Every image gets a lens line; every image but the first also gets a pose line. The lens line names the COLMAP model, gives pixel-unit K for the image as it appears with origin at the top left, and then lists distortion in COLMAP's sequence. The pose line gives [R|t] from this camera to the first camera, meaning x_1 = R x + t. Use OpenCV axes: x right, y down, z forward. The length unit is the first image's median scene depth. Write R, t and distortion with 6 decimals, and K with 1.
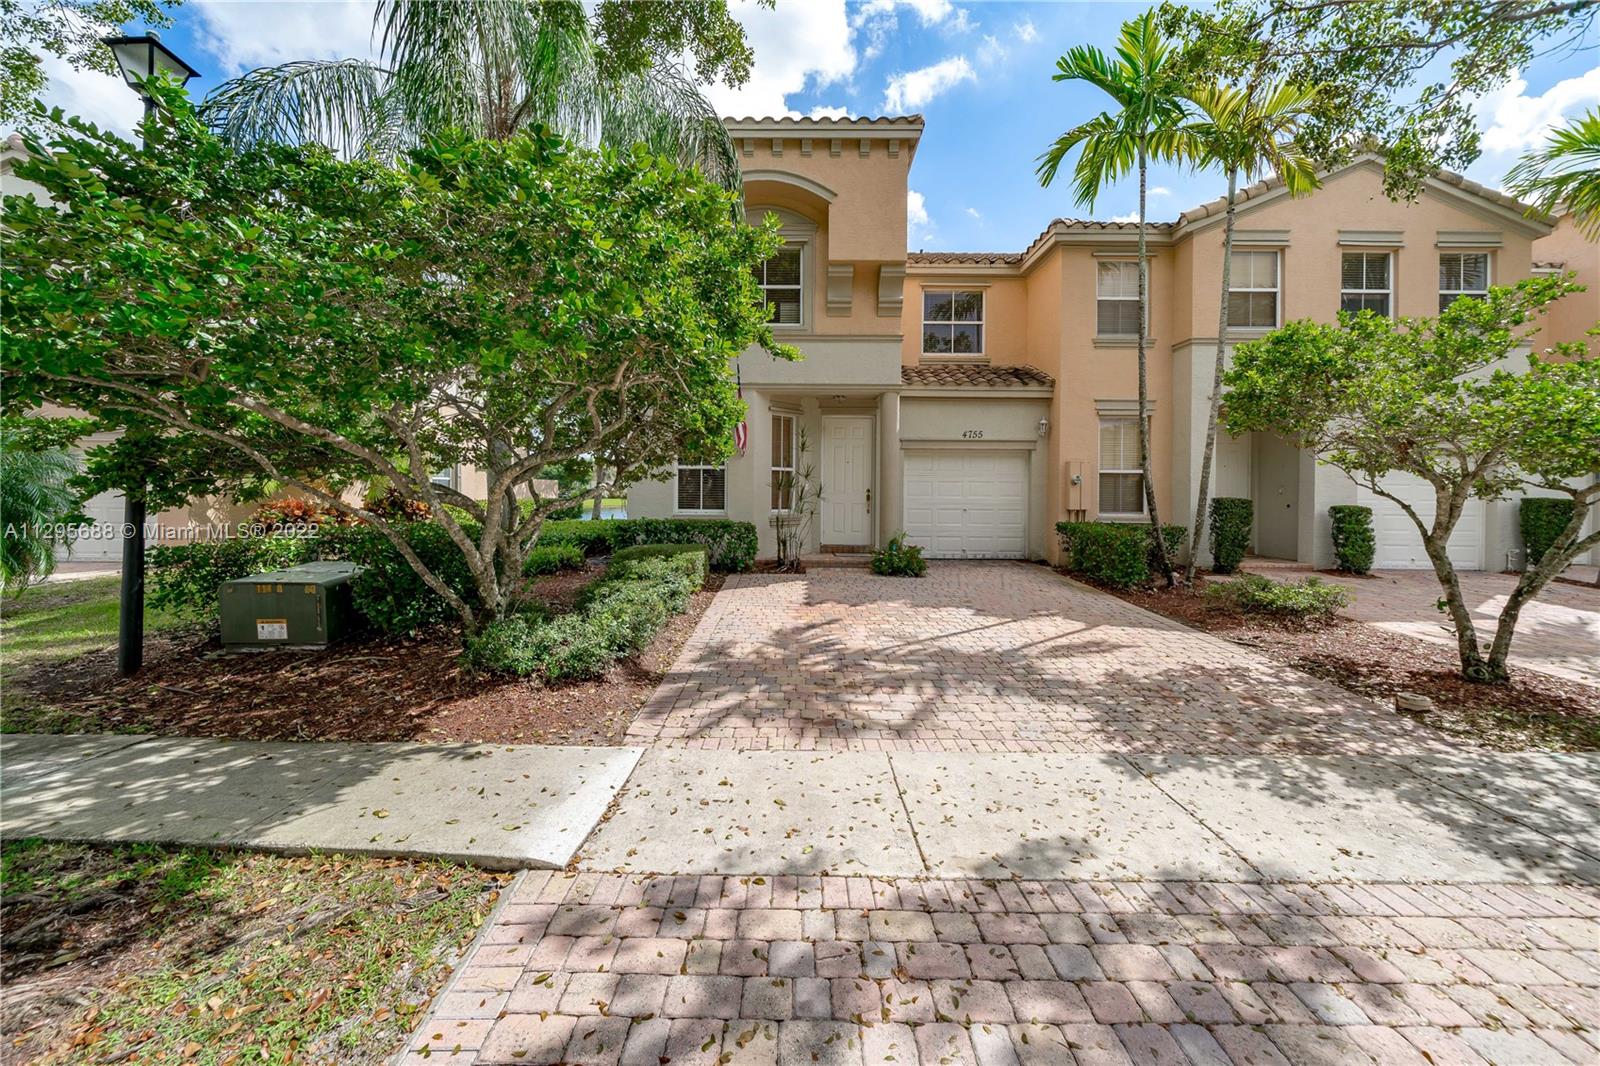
lens RADIAL K [[621.6, 0, 800.0], [0, 621.6, 533.0], [0, 0, 1]] dist [-0.003680, 0.000165]
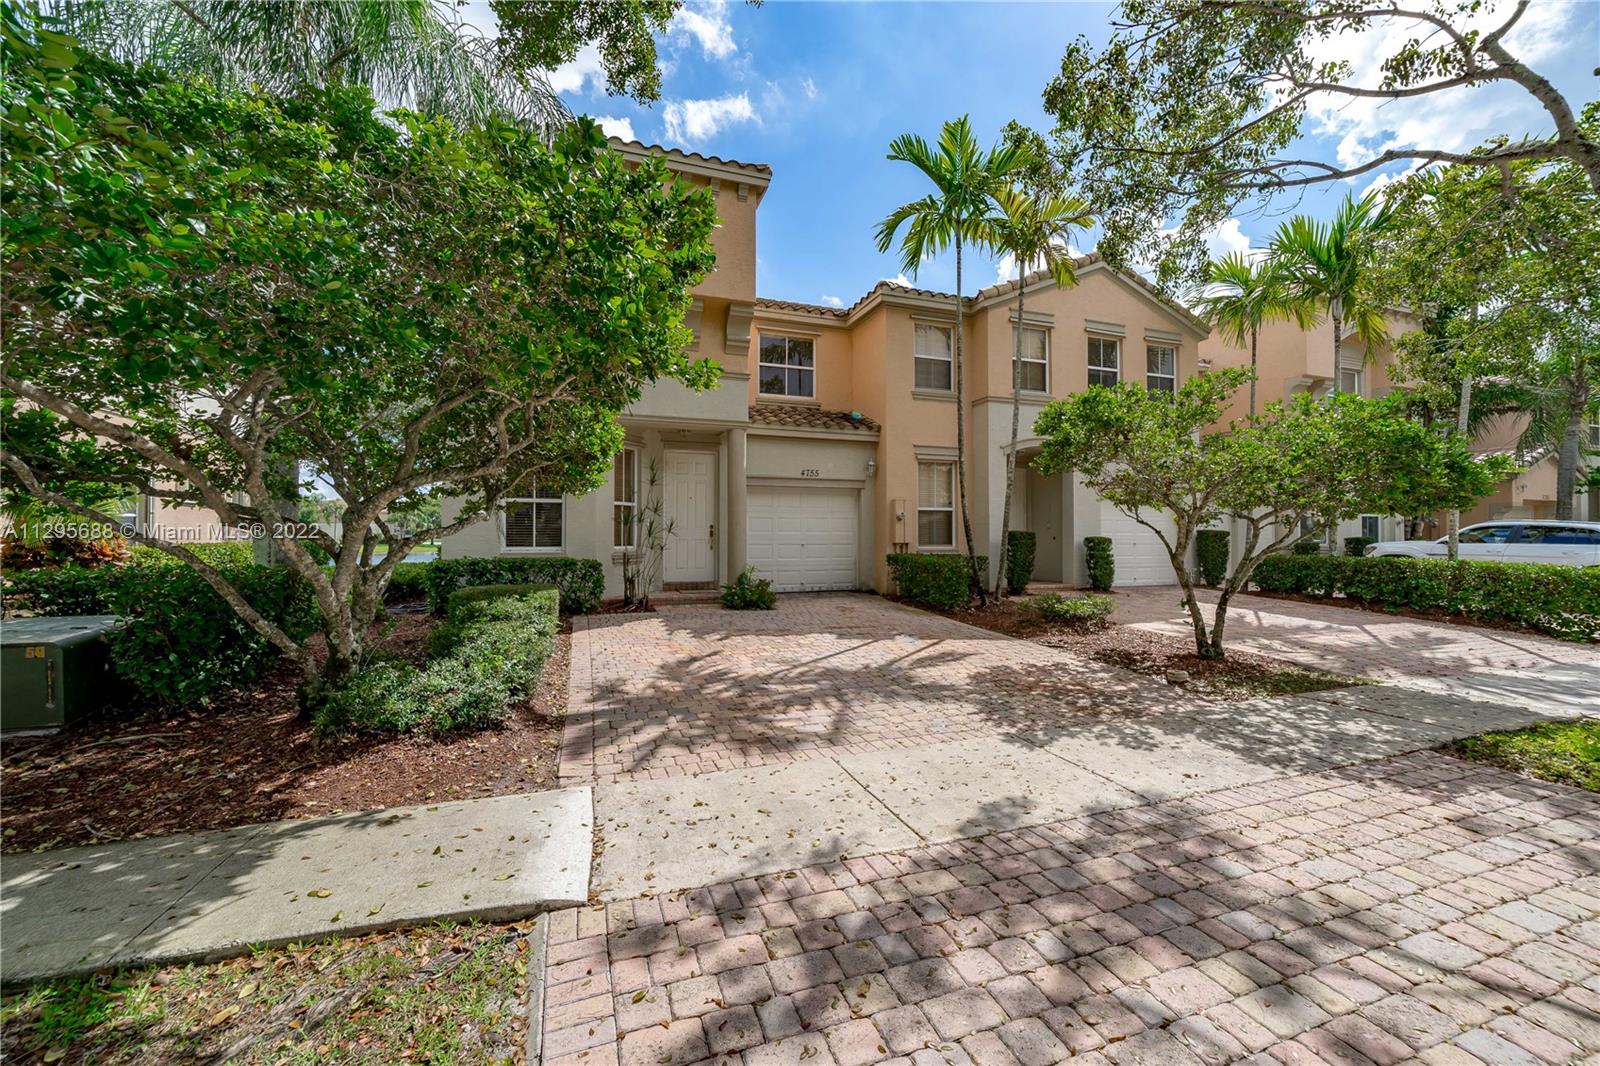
lens RADIAL K [[635.3, 0, 802.1], [0, 635.3, 567.6], [0, 0, 1]] dist [-0.001858, -0.000470]
pose [[0.938771, -0.023208, 0.343759, -0.228194], [0.029014, 0.999510, -0.011755, 0.030266], [-0.343317, 0.021009, 0.938984, -0.015738]]
